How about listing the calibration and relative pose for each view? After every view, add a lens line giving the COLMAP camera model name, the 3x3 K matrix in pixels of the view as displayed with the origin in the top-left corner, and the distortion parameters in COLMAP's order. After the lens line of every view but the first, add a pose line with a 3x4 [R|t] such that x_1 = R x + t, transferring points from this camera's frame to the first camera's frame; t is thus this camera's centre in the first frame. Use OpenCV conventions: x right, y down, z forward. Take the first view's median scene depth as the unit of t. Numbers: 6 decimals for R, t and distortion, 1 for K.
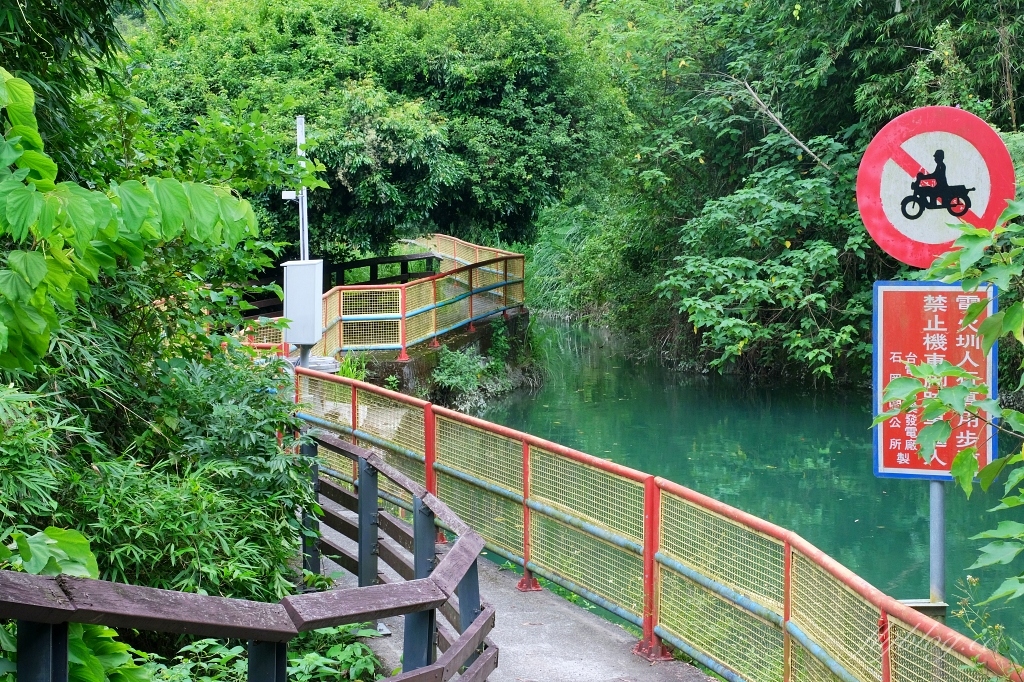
lens RADIAL K [[2006.0, 0, 511.4], [0, 2006.0, 339.5], [0, 0, 1]] dist [0.477288, 0.000000]
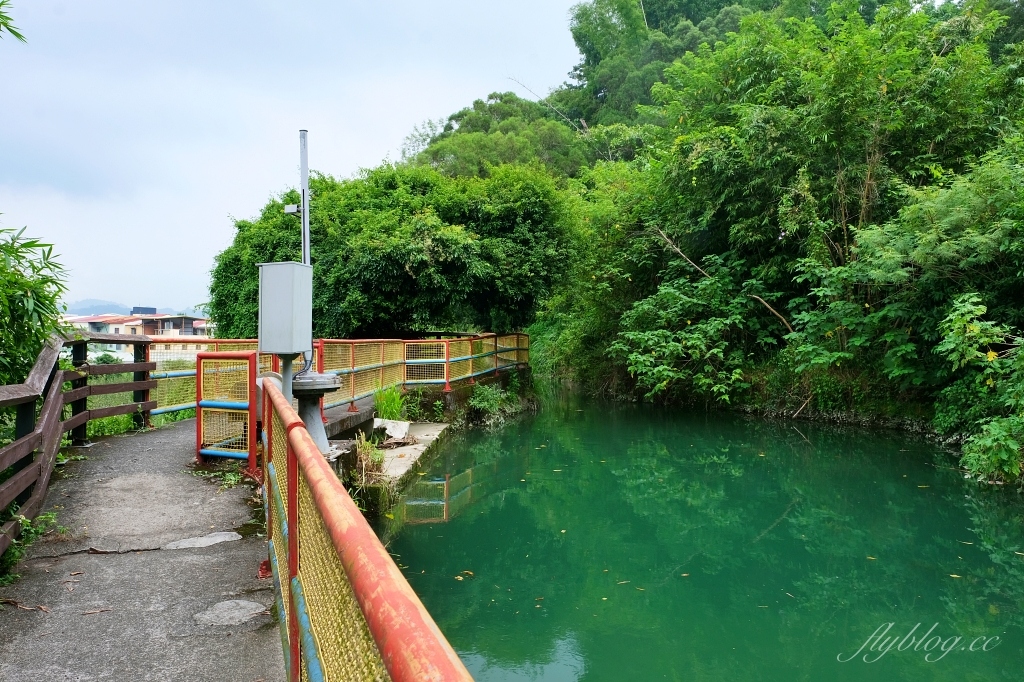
lens RADIAL K [[715.2, 0, 505.9], [0, 715.2, 334.7], [0, 0, 1]] dist [-0.021797, 0.004324]
pose [[0.999714, -0.001608, -0.023866, 0.001761], [-0.000443, 0.996322, -0.085689, 0.013482], [0.023916, 0.085675, 0.996036, 0.445071]]
